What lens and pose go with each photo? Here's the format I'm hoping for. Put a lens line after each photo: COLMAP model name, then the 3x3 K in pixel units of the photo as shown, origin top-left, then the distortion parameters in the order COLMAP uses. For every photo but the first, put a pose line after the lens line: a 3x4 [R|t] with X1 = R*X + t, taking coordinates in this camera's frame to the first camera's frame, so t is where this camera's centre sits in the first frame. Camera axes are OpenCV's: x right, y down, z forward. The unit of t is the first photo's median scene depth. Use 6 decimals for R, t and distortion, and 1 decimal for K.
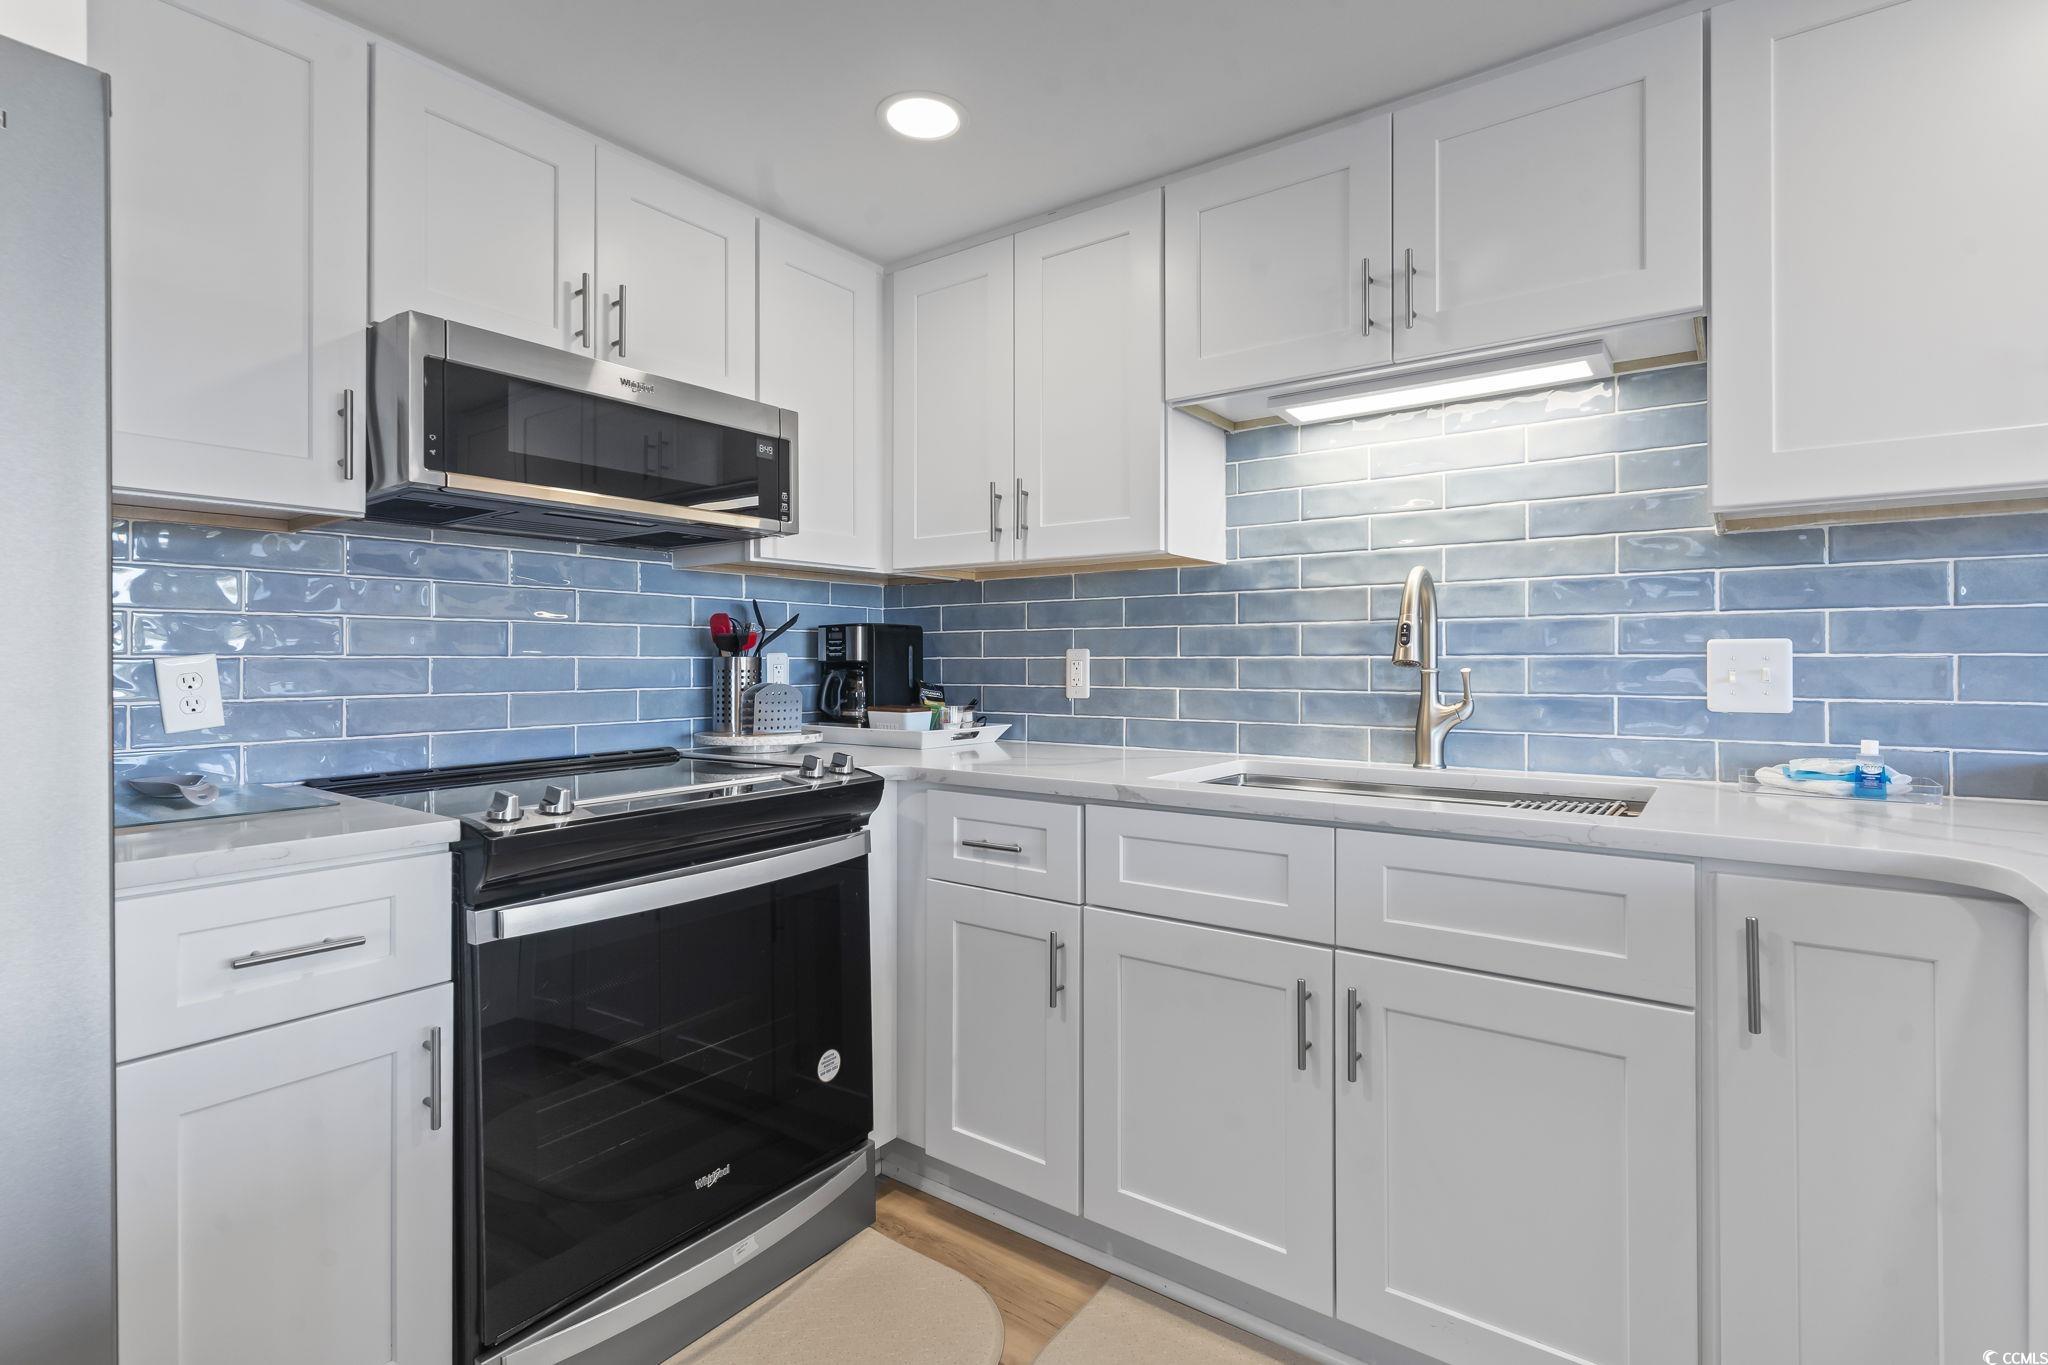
lens RADIAL K [[981.9, 0, 1015.1], [0, 981.9, 660.2], [0, 0, 1]] dist [0.002221, 0.000508]
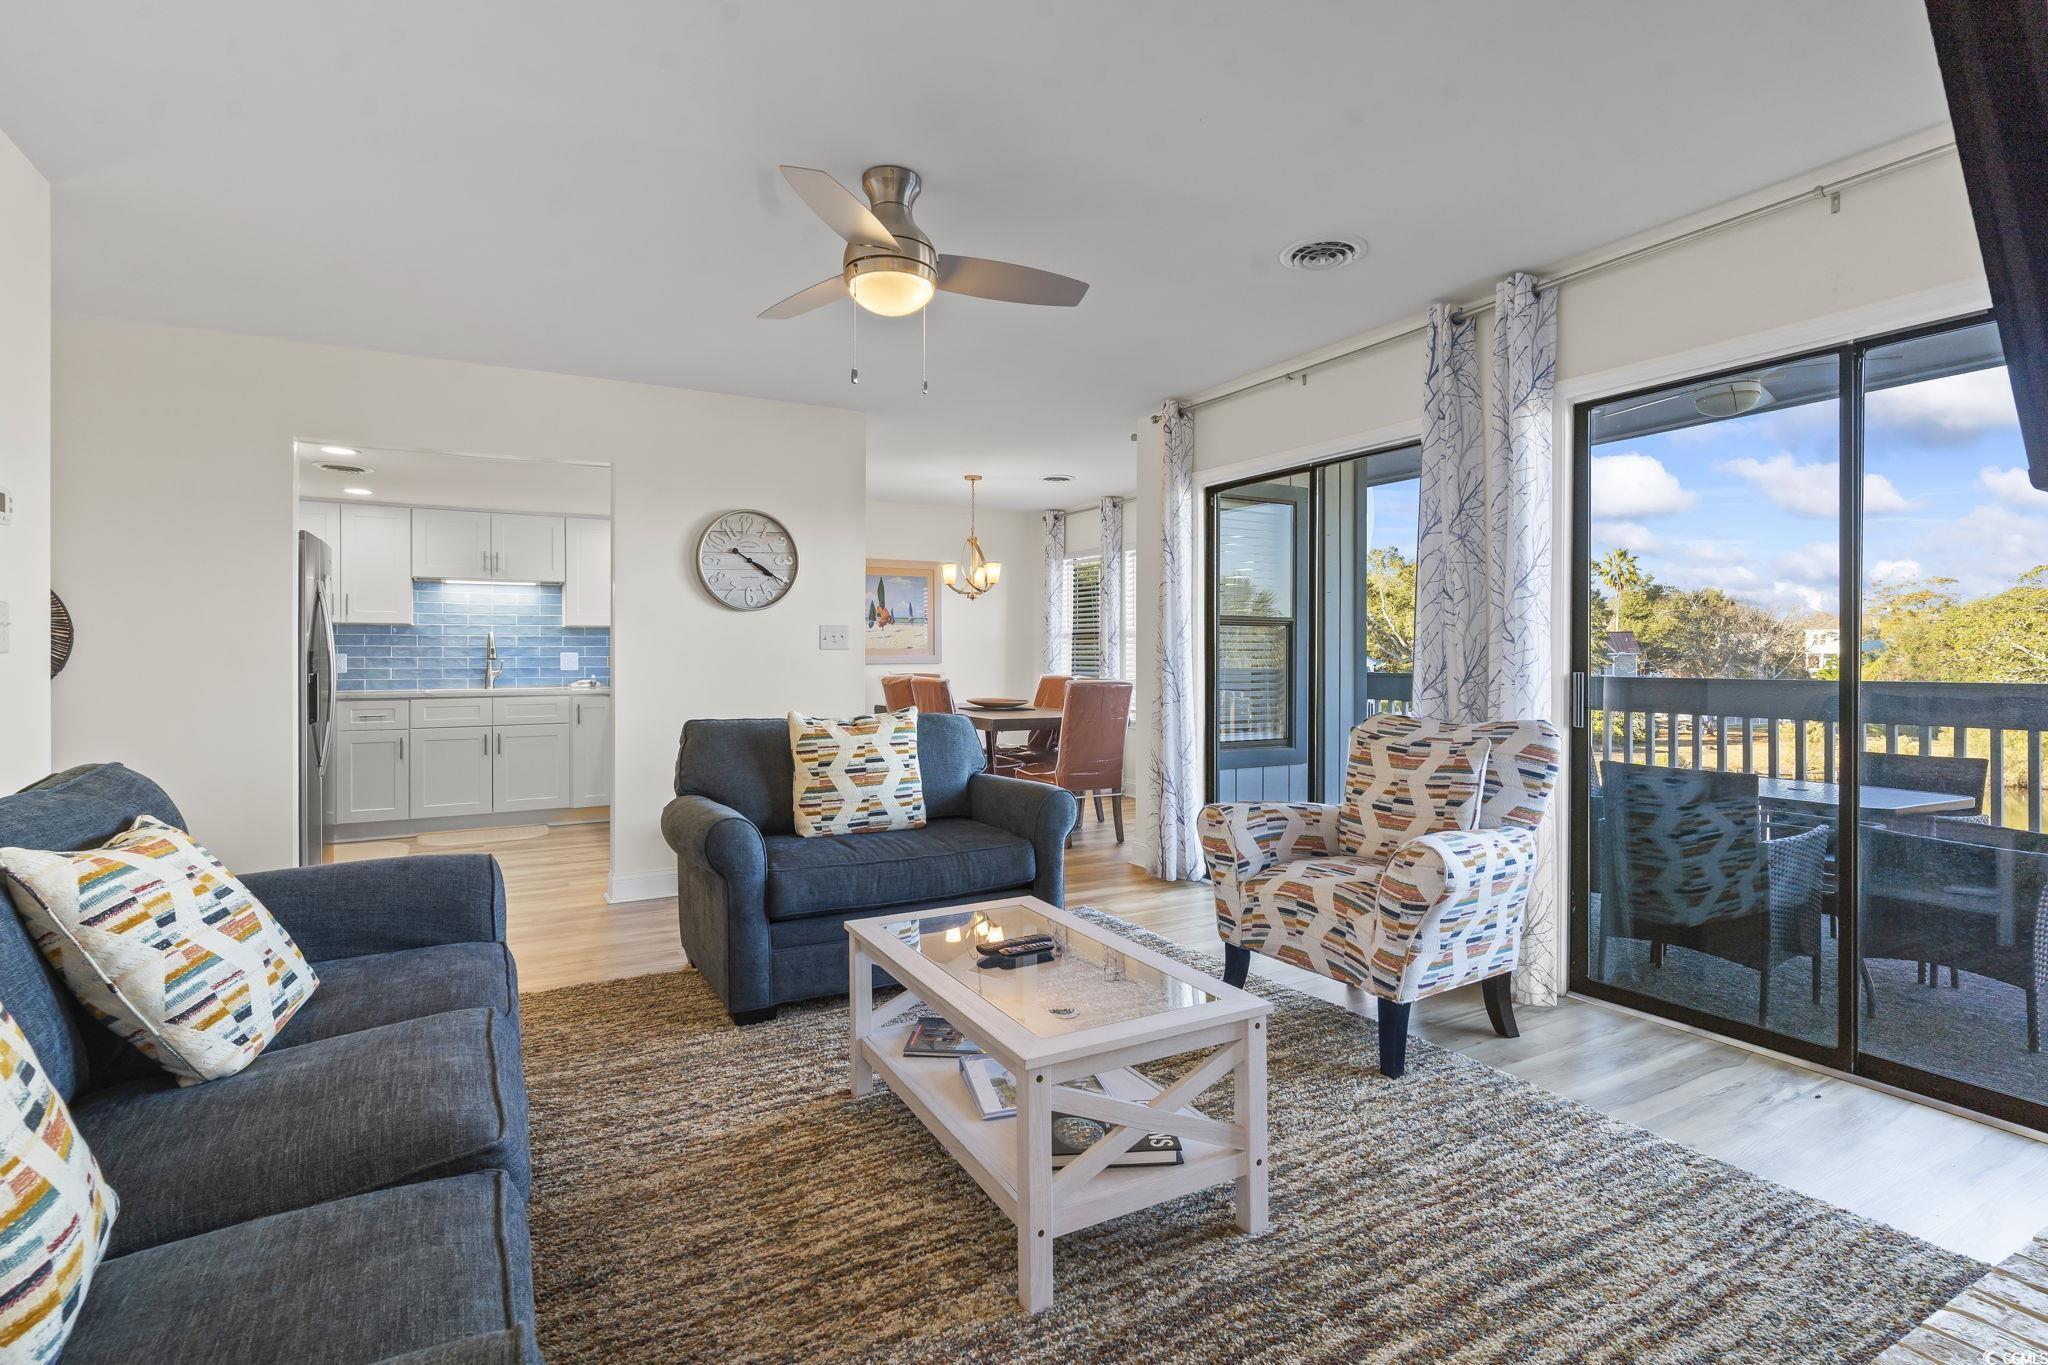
lens RADIAL K [[981.9, 0, 1015.1], [0, 981.9, 660.2], [0, 0, 1]] dist [0.002221, 0.000508]
pose [[0.408411, -0.004193, 0.912788, -1.871303], [0.000430, 0.999990, 0.004401, -0.005938], [-0.912798, -0.001405, 0.408409, -1.988494]]
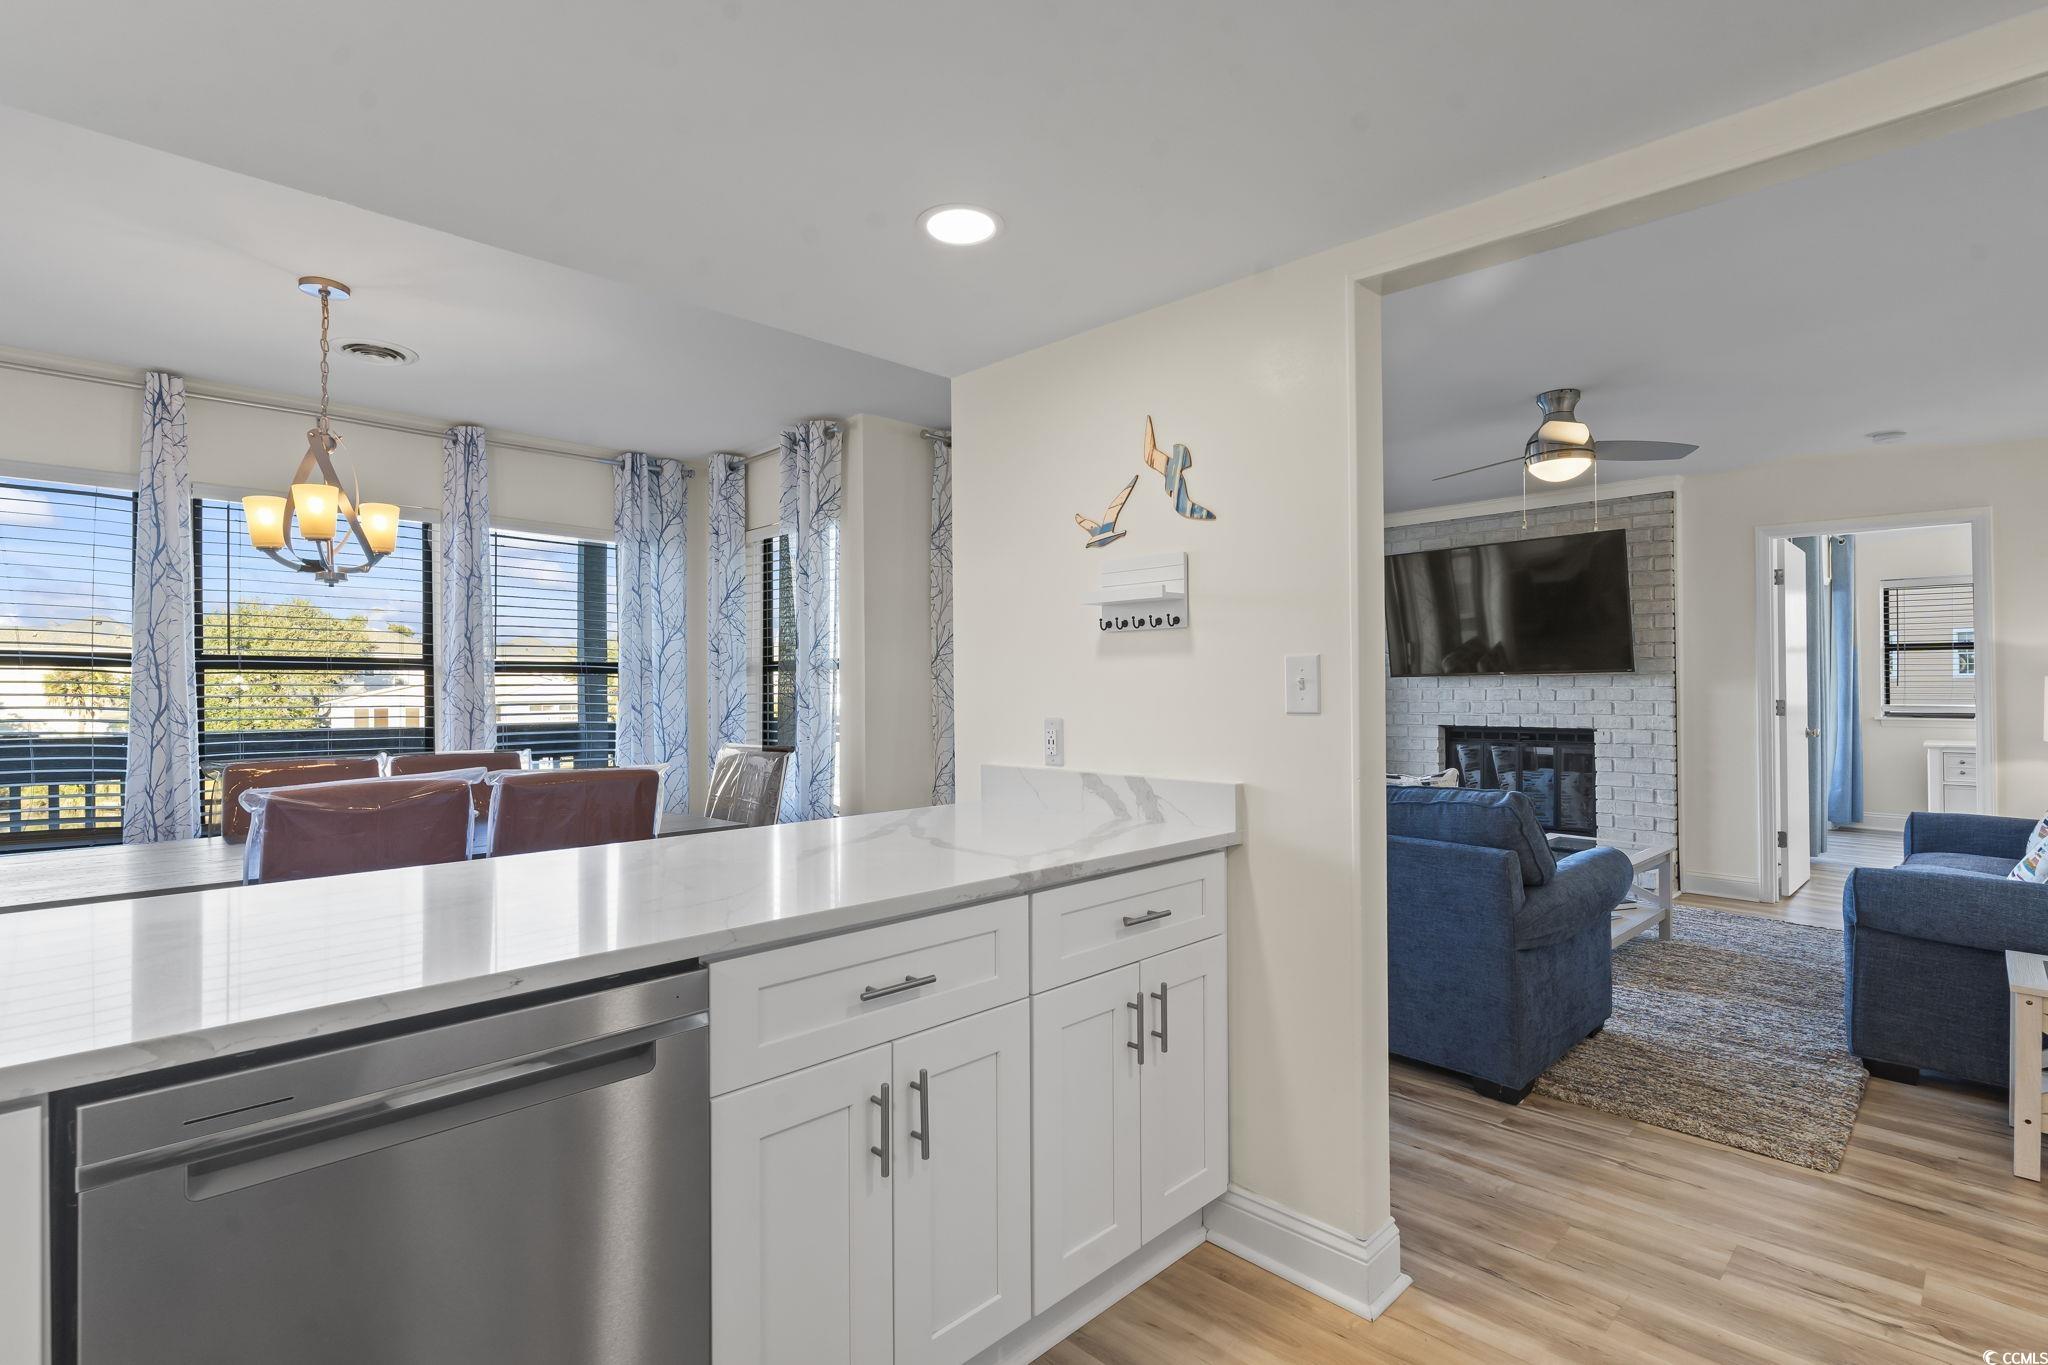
lens RADIAL K [[973.2, 0, 1019.2], [0, 973.2, 677.1], [0, 0, 1]] dist [0.004007, 0.000646]
pose [[-0.987599, 0.007833, 0.156804, -0.029195], [0.006342, 0.999930, -0.010012, -0.049238], [-0.156872, -0.008894, -0.987579, 0.740104]]
